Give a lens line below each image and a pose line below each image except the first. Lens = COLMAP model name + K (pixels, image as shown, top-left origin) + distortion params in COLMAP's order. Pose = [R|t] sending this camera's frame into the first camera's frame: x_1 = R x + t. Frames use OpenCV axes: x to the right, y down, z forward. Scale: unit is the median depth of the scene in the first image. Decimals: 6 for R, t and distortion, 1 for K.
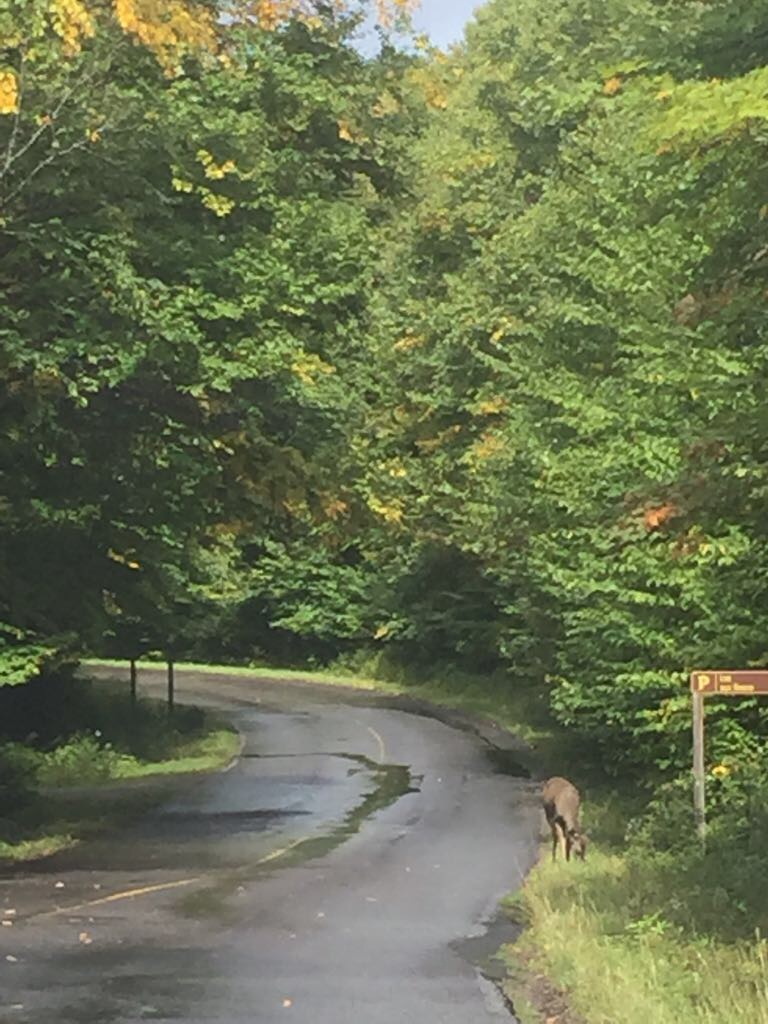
lens RADIAL K [[4344.1, 0, 384.0], [0, 4344.1, 512.0], [0, 0, 1]] dist [0.040657, 0.961077]
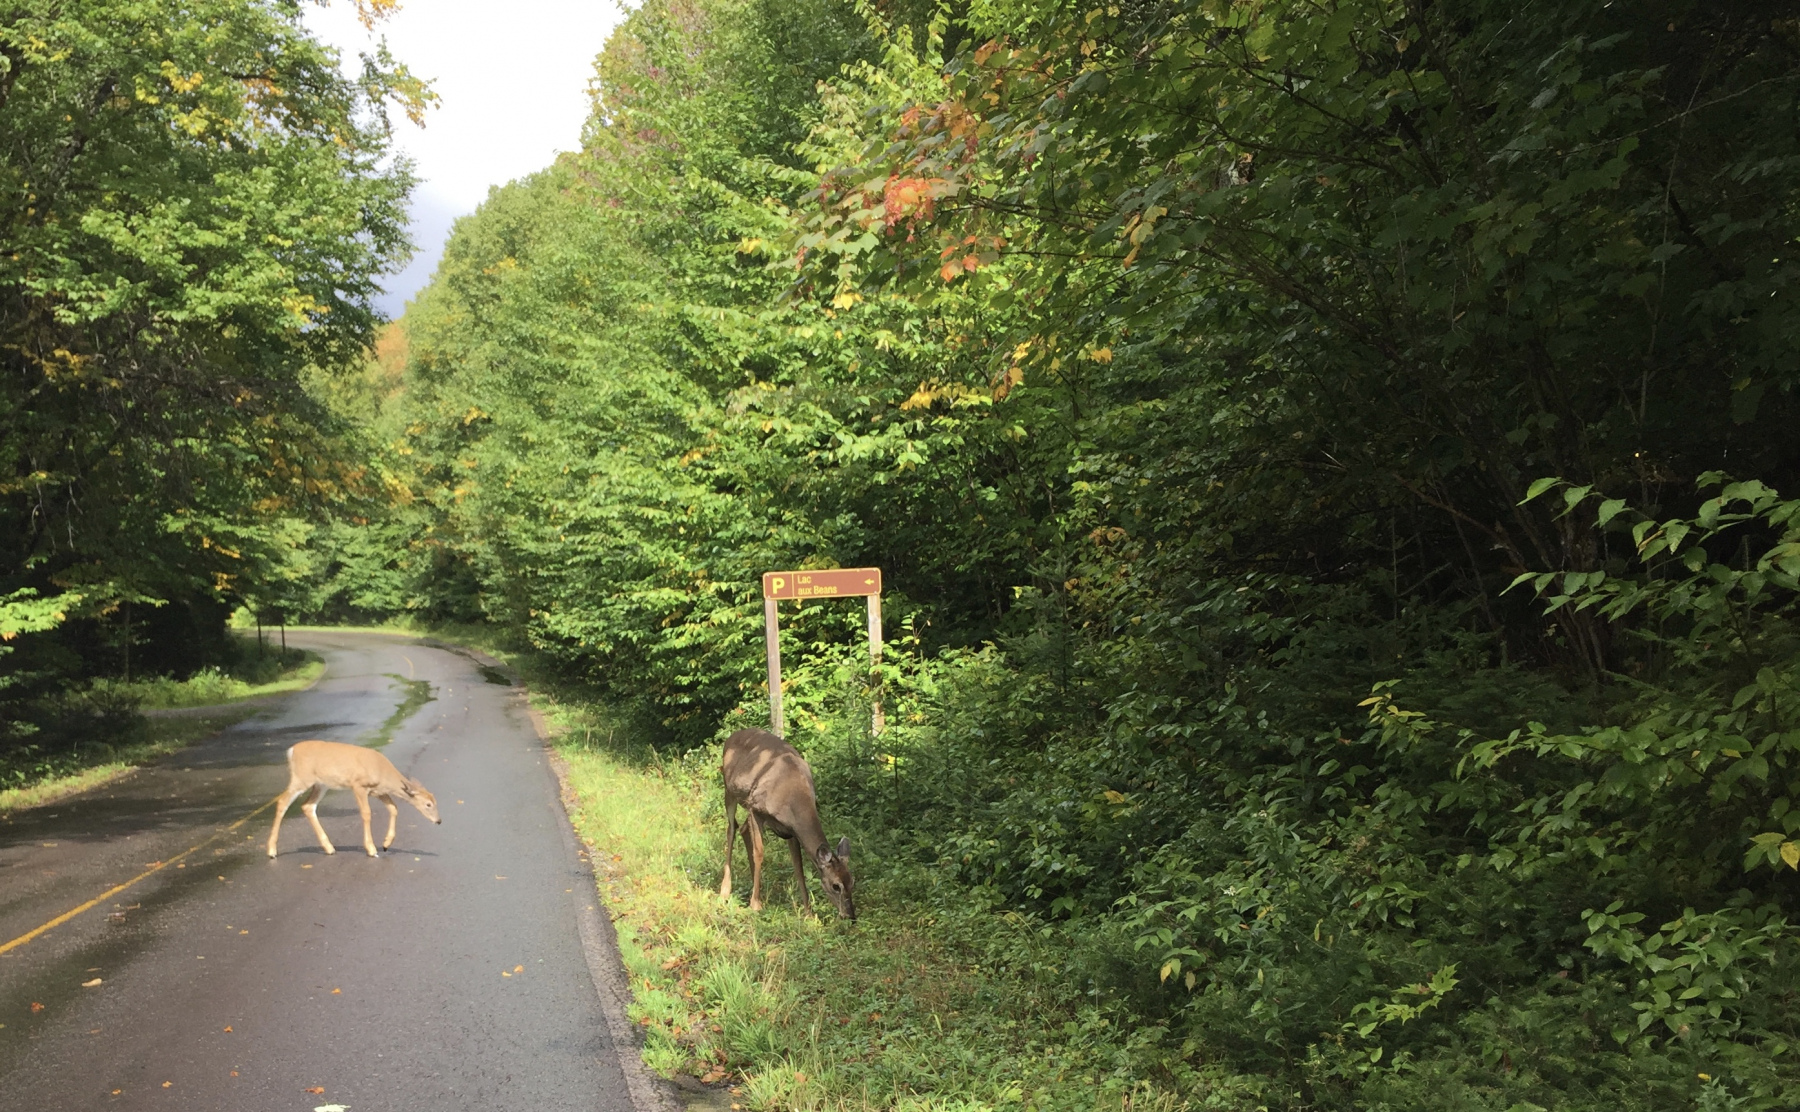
lens RADIAL K [[1776.6, 0, 793.5], [0, 1776.6, 816.0], [0, 0, 1]] dist [0.011624, -0.029346]
pose [[0.977932, -0.061614, 0.199630, 0.003779], [0.032393, 0.988685, 0.146464, 0.022154], [-0.206395, -0.136765, 0.968863, 0.442464]]
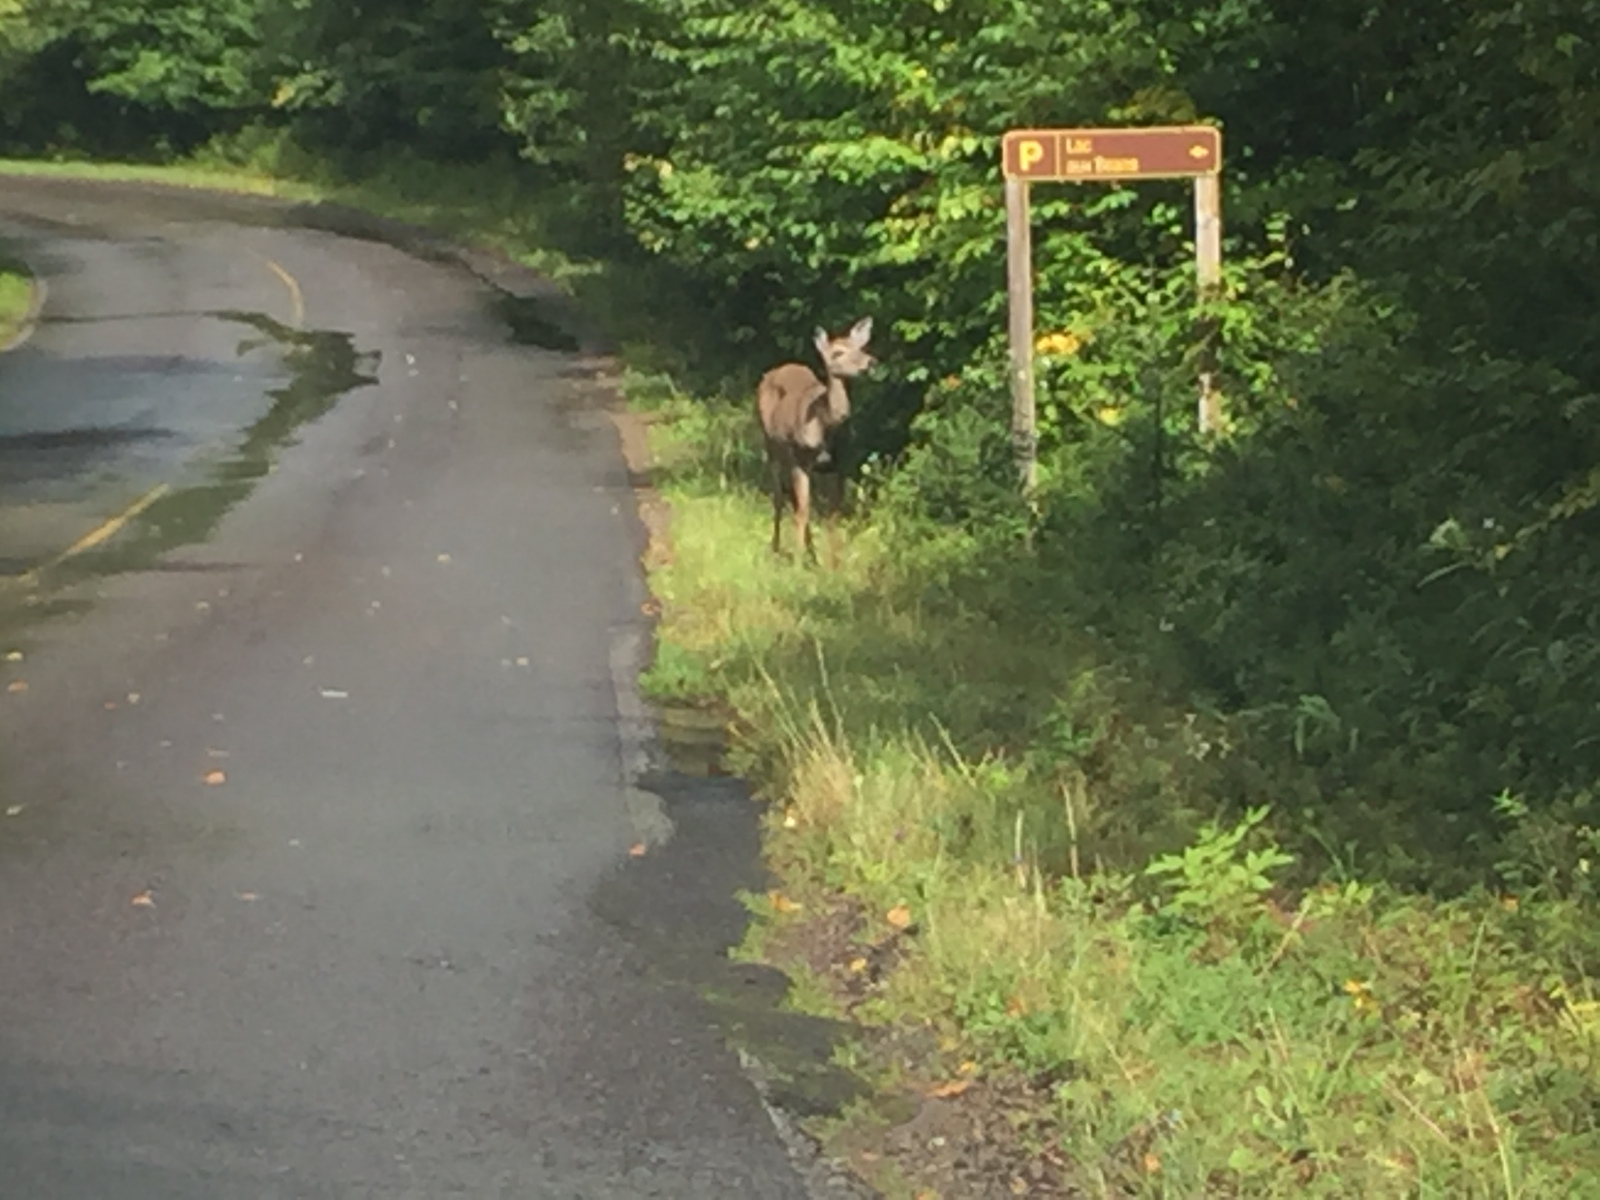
lens RADIAL K [[6787.6, 0, 800.0], [0, 6787.6, 600.0], [0, 0, 1]] dist [0.040657, 0.961077]
pose [[0.996869, -0.023985, 0.075343, -0.003792], [0.016300, 0.994752, 0.101006, 0.008814], [-0.077371, -0.099462, 0.992029, 0.191897]]
